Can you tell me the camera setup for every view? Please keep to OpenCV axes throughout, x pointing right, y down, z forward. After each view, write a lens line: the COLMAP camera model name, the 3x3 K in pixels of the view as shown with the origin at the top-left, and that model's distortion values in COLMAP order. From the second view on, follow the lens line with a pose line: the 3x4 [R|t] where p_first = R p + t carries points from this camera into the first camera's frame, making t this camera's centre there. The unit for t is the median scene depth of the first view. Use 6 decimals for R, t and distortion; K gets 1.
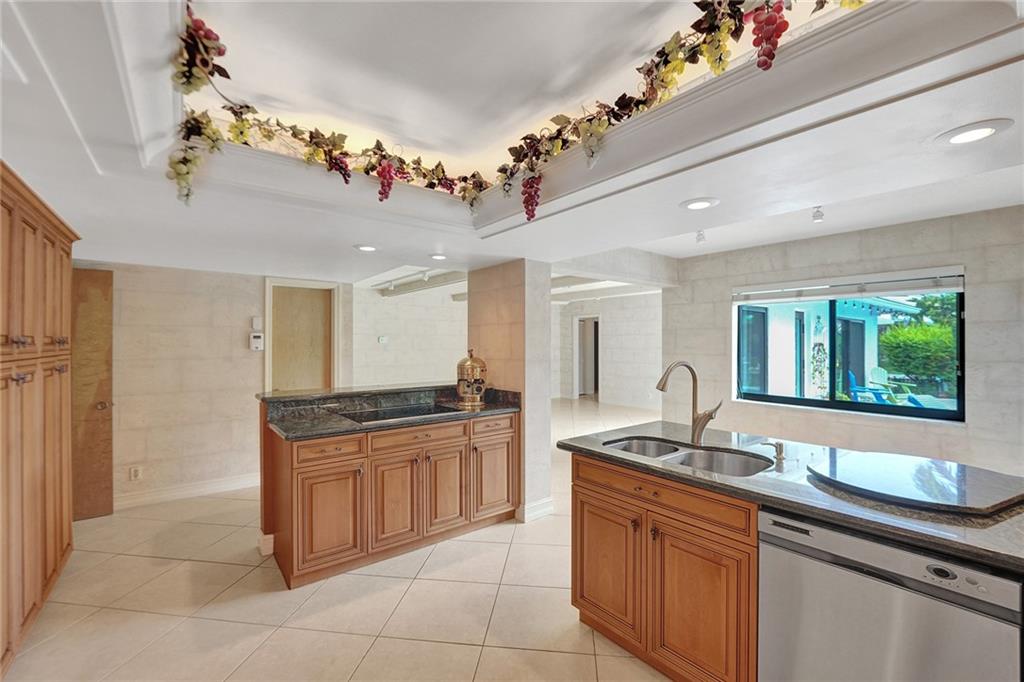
lens RADIAL K [[428.2, 0, 511.7], [0, 428.2, 343.7], [0, 0, 1]] dist [-0.023859, 0.000516]
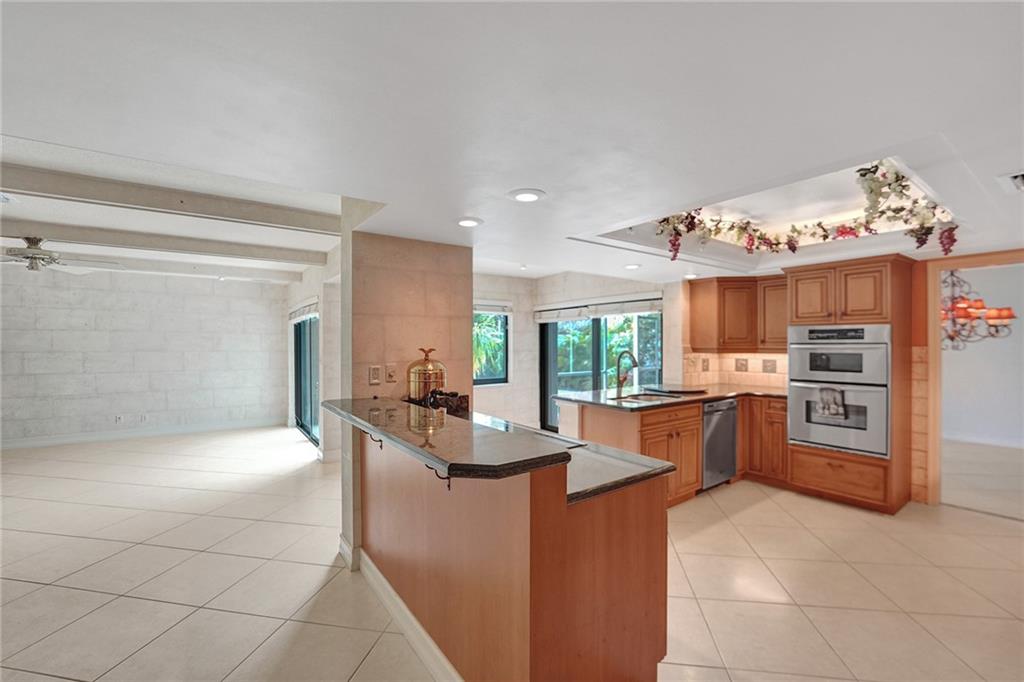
lens RADIAL K [[428.2, 0, 511.7], [0, 428.2, 343.7], [0, 0, 1]] dist [-0.023859, 0.000516]
pose [[0.035913, -0.001365, 0.999354, -0.622230], [0.004994, 0.999987, 0.001186, 0.003828], [-0.999342, 0.004949, 0.035920, 0.624742]]
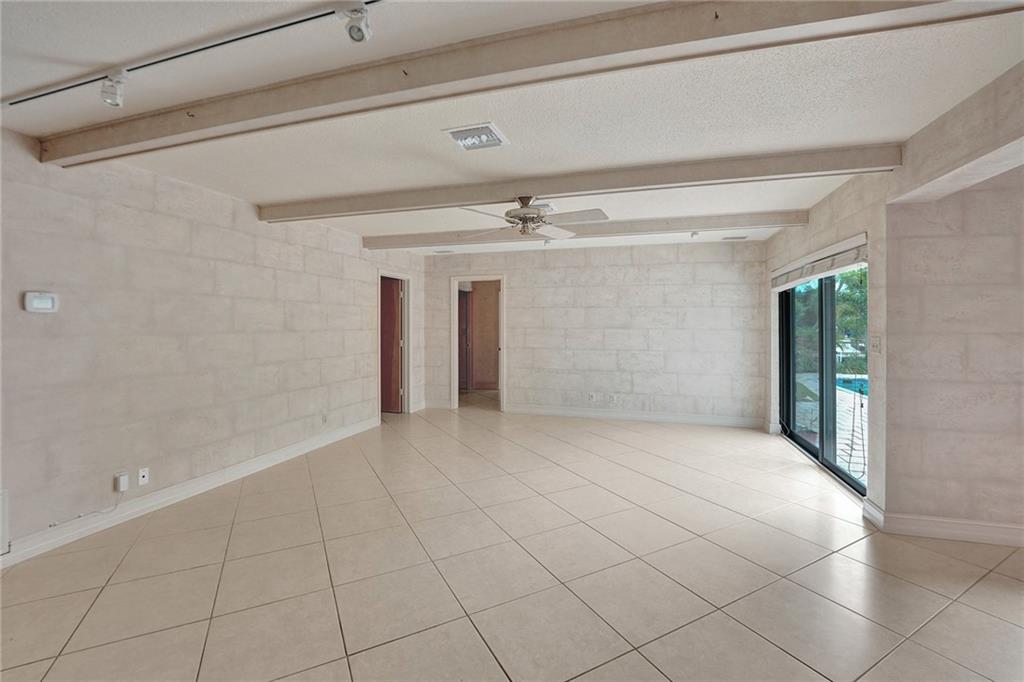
lens RADIAL K [[433.2, 0, 511.3], [0, 433.2, 325.2], [0, 0, 1]] dist [-0.023765, 0.000129]
pose [[0.815103, -0.003205, 0.579307, -0.338848], [0.003910, 0.999992, 0.000030, 0.012926], [-0.579303, 0.002240, 0.815109, 0.946372]]
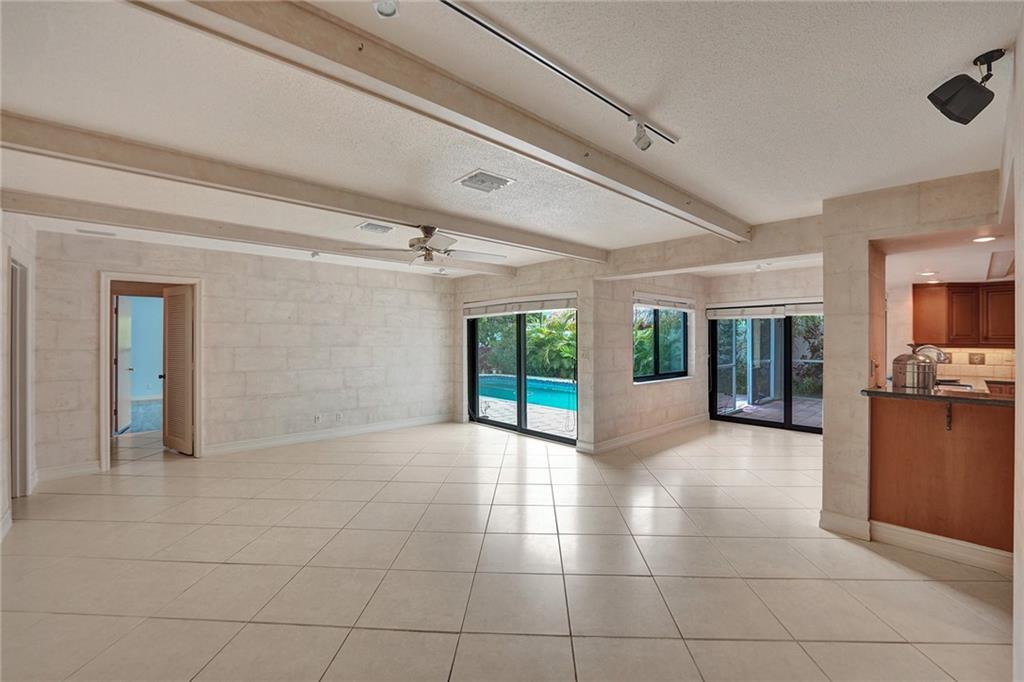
lens RADIAL K [[429.0, 0, 513.7], [0, 429.0, 336.3], [0, 0, 1]] dist [-0.023266, 0.000127]
pose [[-0.084084, 0.003142, 0.996454, -0.650312], [0.002652, 0.999992, -0.002929, -0.001136], [-0.996455, 0.002396, -0.084092, 1.400052]]
